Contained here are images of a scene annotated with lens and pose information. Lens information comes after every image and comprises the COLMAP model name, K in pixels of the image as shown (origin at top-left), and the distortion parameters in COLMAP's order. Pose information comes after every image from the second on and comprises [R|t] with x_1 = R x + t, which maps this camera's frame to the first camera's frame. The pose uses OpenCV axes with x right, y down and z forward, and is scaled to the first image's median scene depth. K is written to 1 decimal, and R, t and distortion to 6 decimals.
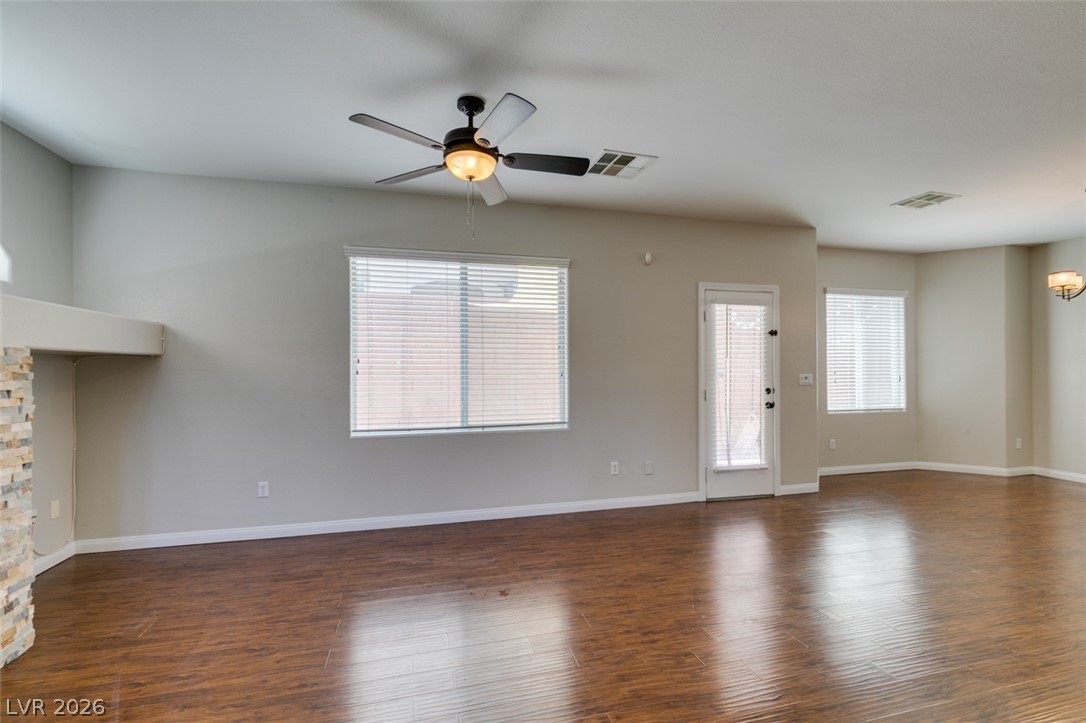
lens RADIAL K [[480.3, 0, 545.4], [0, 480.3, 366.5], [0, 0, 1]] dist [0.001180, -0.000629]
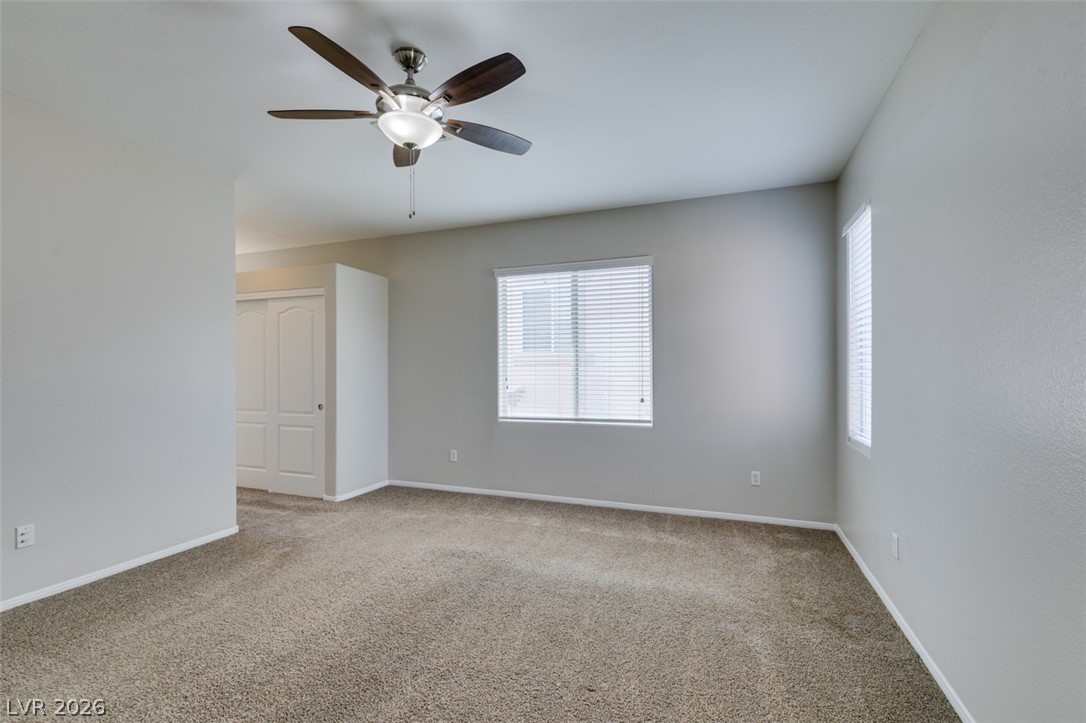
lens RADIAL K [[460.0, 0, 545.2], [0, 460.0, 361.5], [0, 0, 1]] dist [0.000805, 0.000022]
pose [[0.813834, -0.007291, -0.581051, 0.401371], [0.005488, 0.999973, -0.004862, -0.002648], [0.581071, 0.000768, 0.813852, 0.098750]]
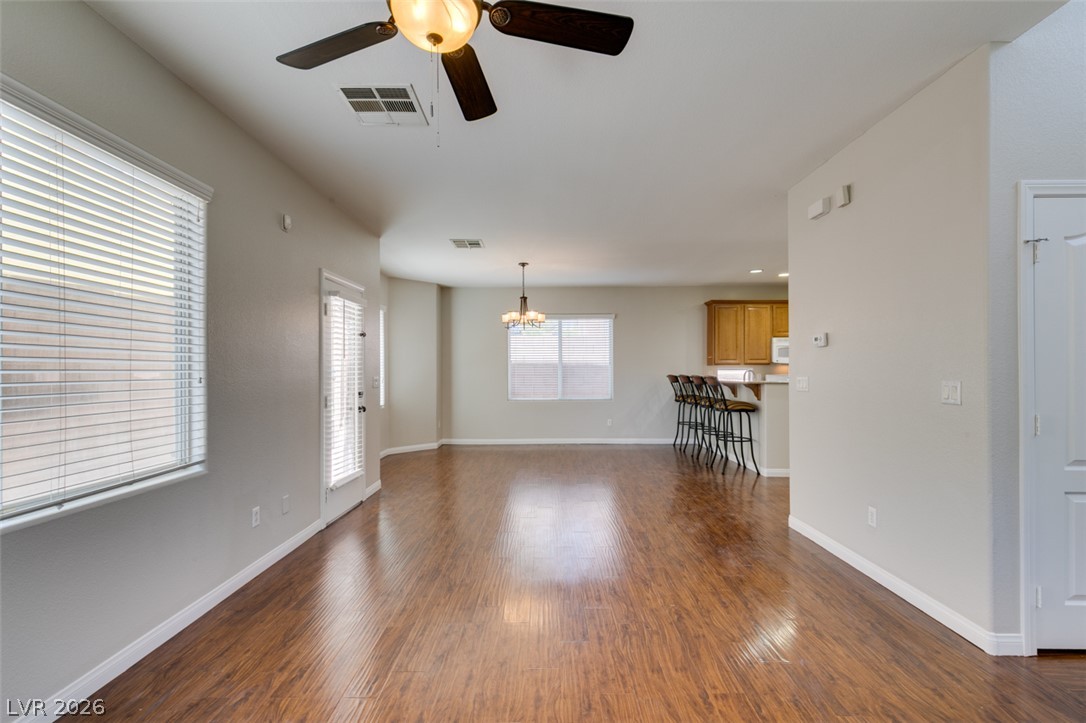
lens RADIAL K [[480.3, 0, 540.9], [0, 480.3, 370.2], [0, 0, 1]] dist [0.001180, -0.000629]
pose [[0.278849, 0.003794, 0.960327, -0.392691], [-0.004846, 0.999985, -0.002544, 0.003129], [-0.960323, -0.003944, 0.278863, 0.414545]]
